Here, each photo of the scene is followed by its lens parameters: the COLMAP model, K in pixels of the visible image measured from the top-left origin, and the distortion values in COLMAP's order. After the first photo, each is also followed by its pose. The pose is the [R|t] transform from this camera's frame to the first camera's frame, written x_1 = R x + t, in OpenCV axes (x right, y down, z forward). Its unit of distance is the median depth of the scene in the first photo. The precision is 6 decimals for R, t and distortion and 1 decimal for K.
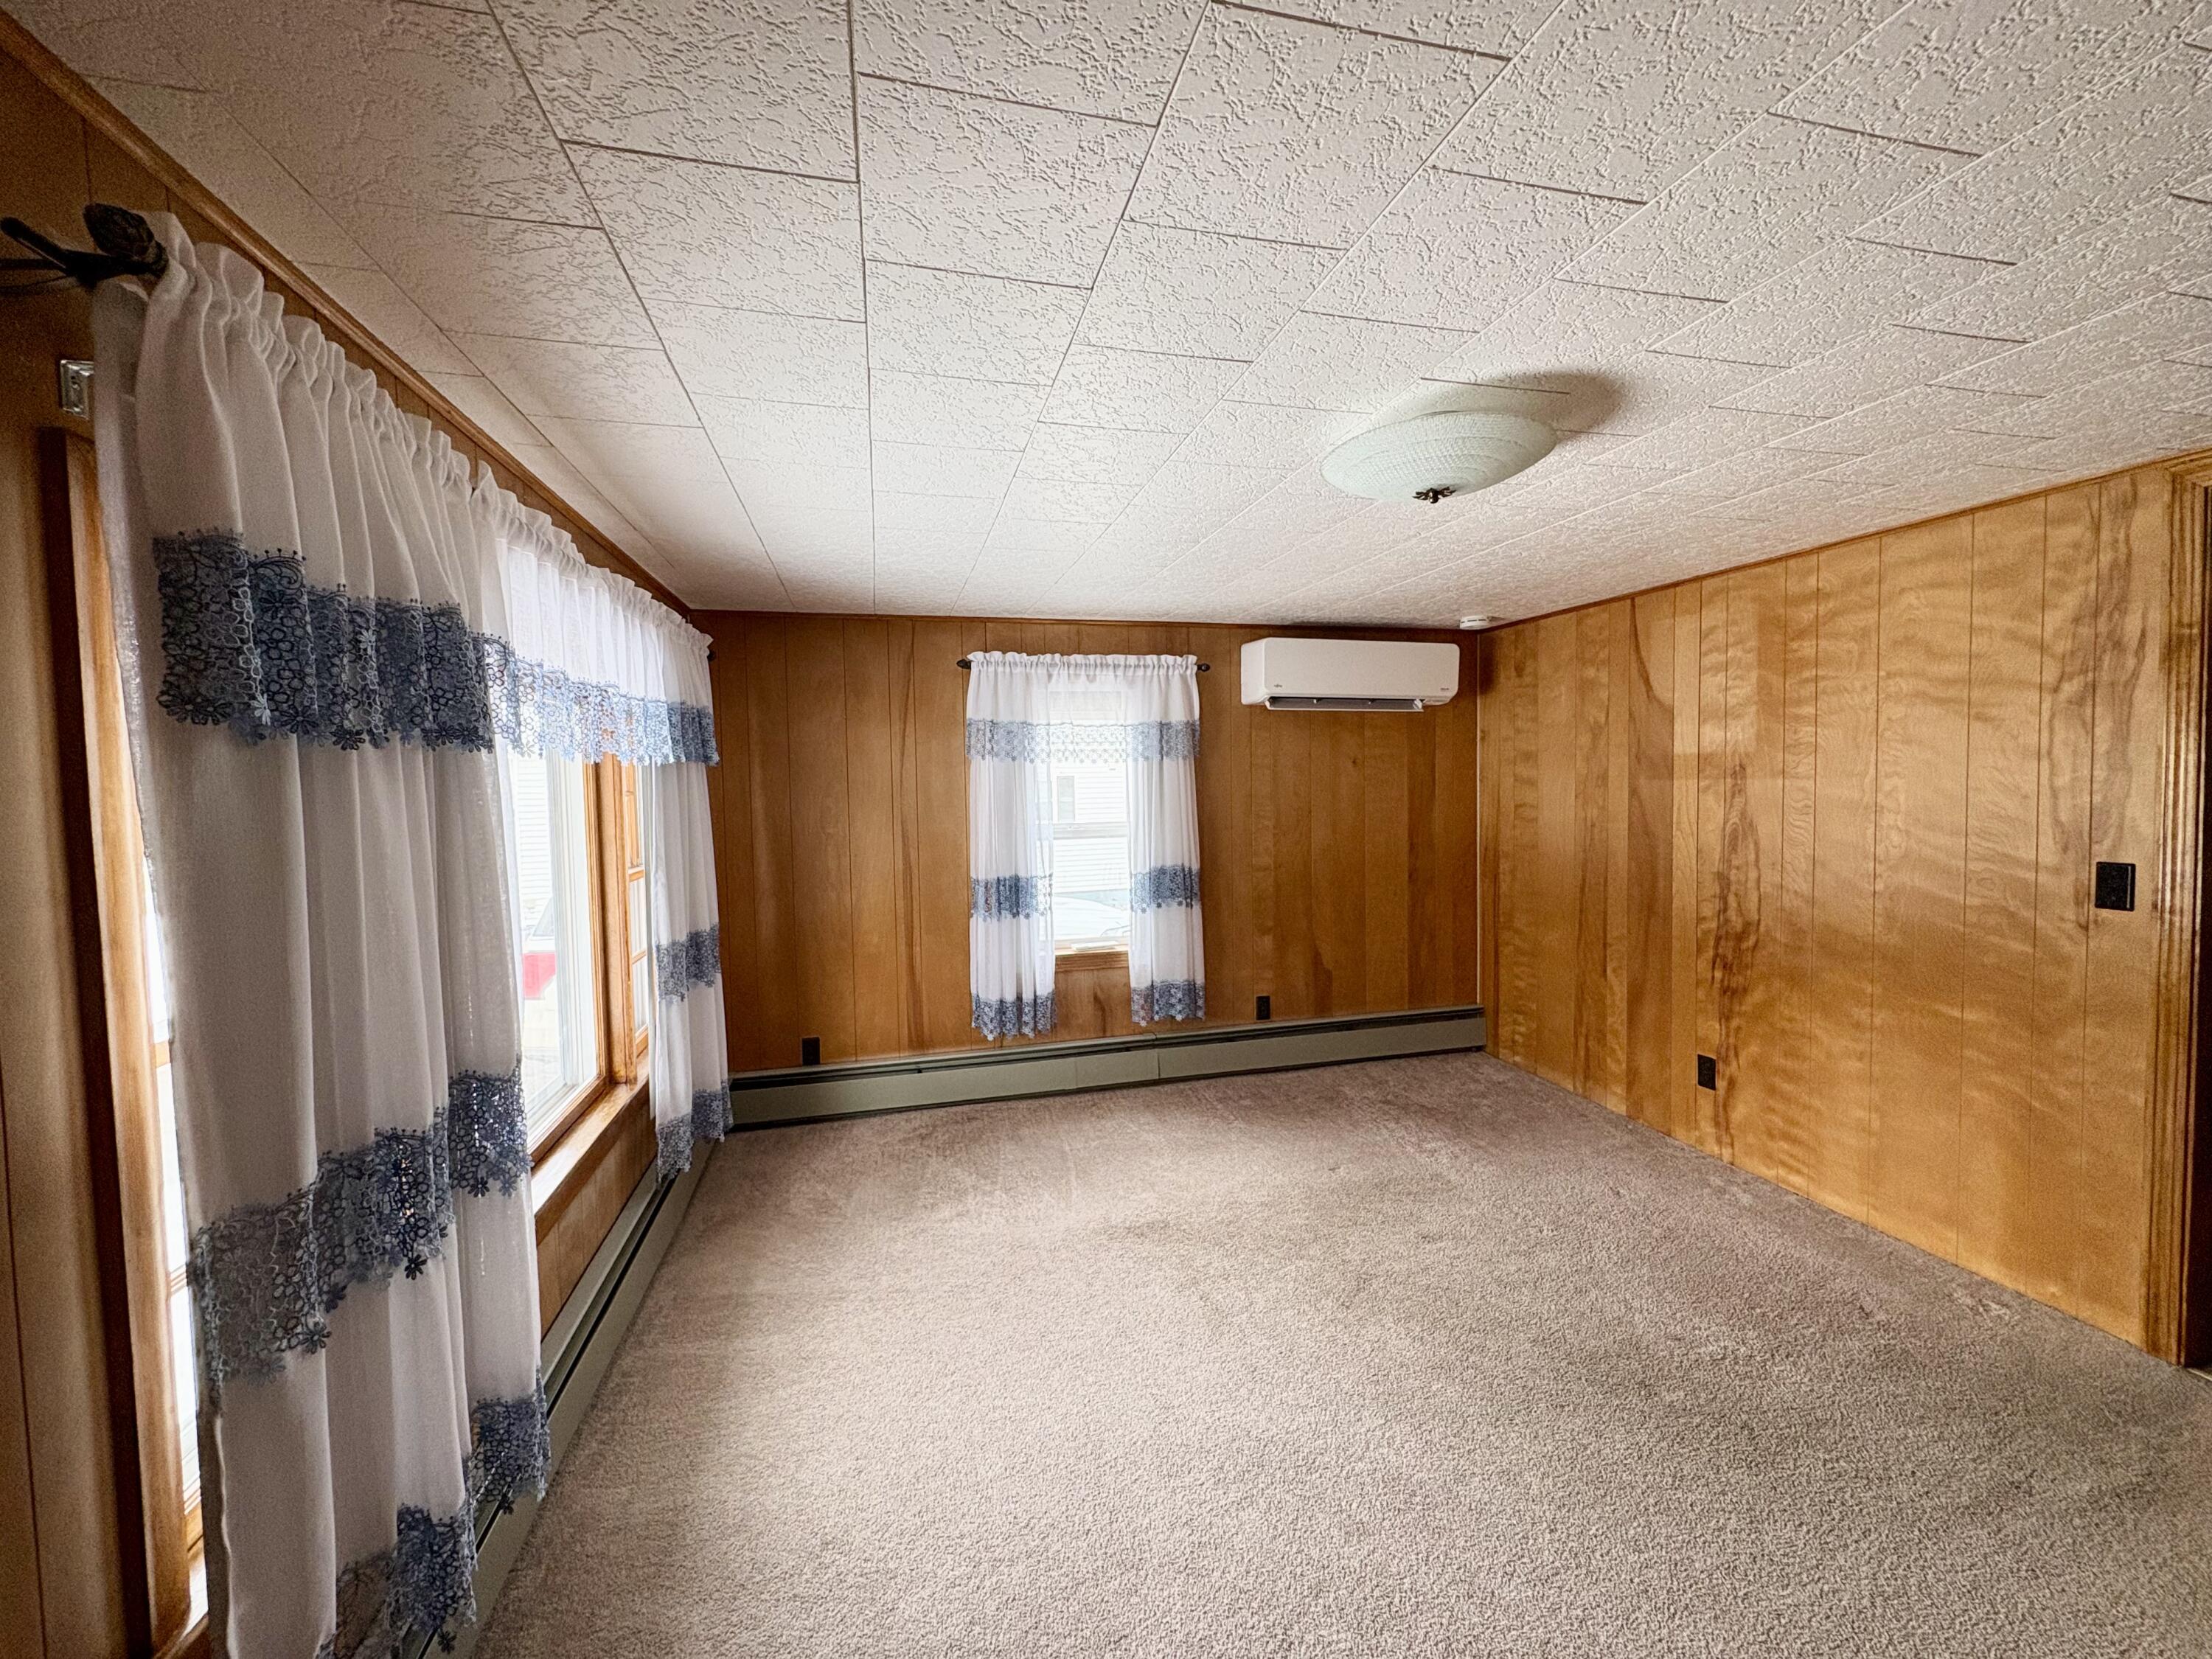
lens RADIAL K [[881.1, 0, 1105.2], [0, 881.1, 827.5], [0, 0, 1]] dist [0.000828, -0.000017]
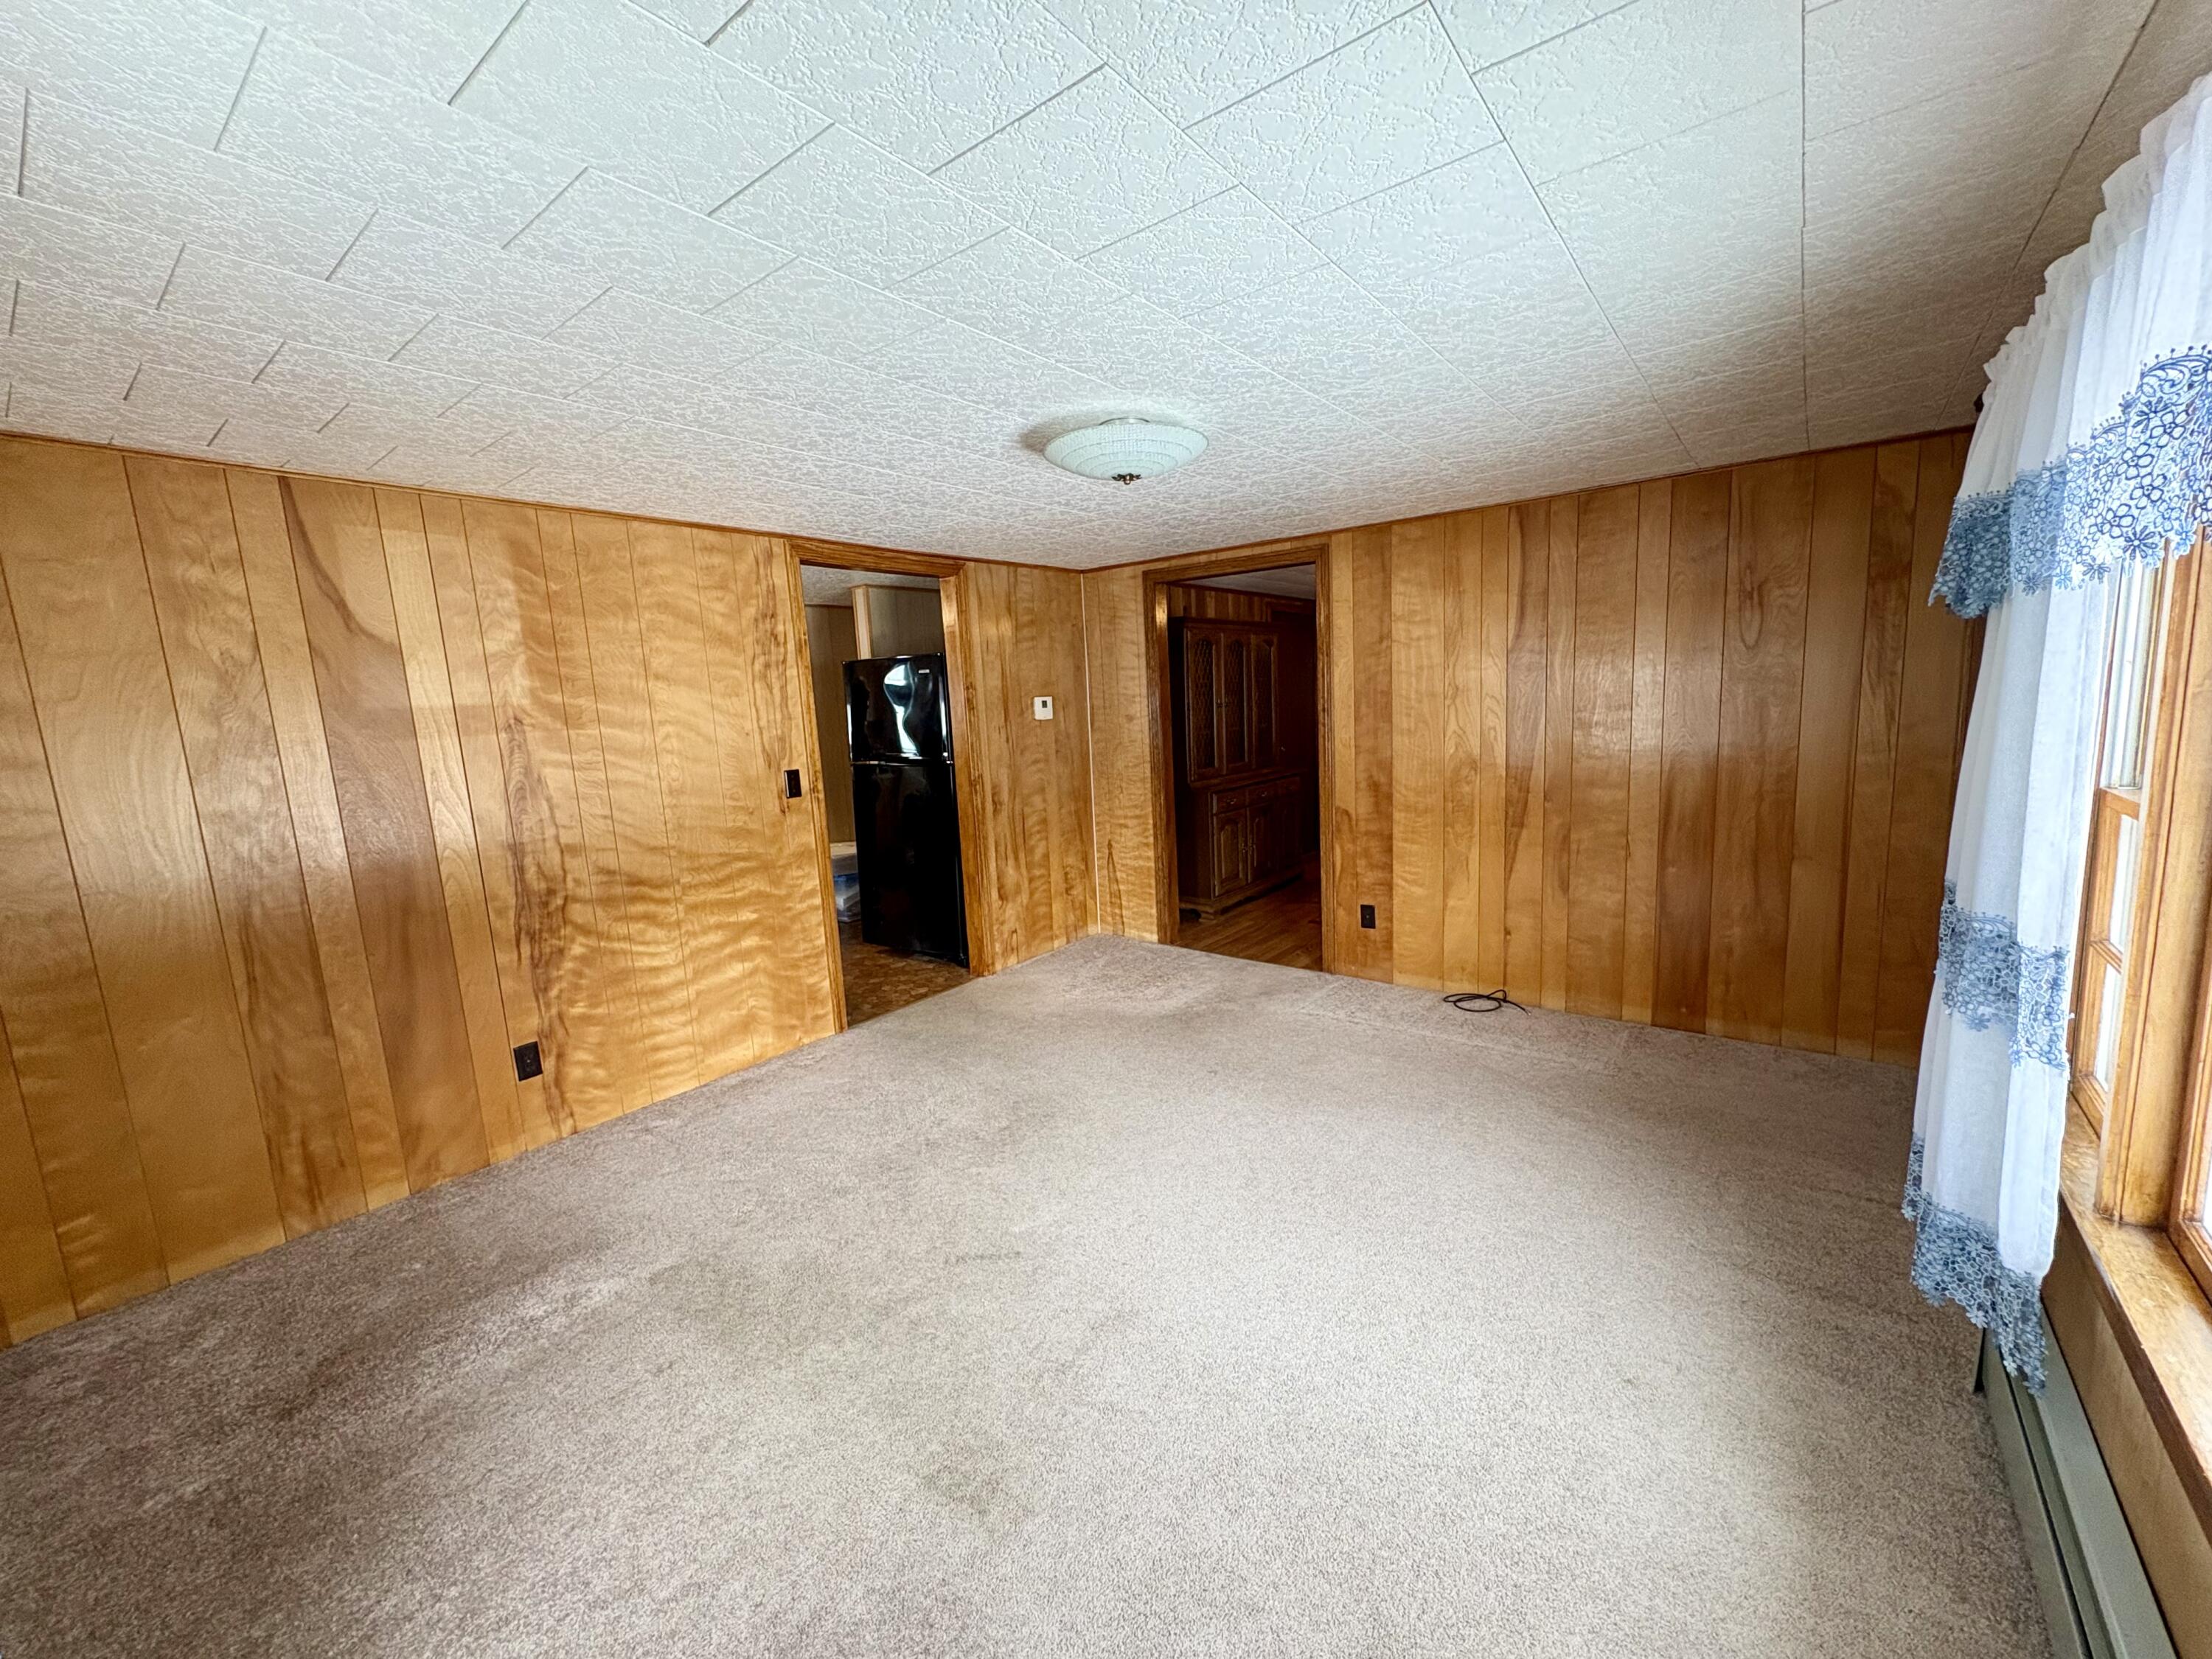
lens RADIAL K [[881.1, 0, 1105.1], [0, 881.1, 824.2], [0, 0, 1]] dist [0.000828, -0.000017]
pose [[-0.615670, -0.057525, 0.785902, -0.390644], [0.106451, 0.982118, 0.155281, -0.039091], [-0.780781, 0.179262, -0.598537, 1.081948]]
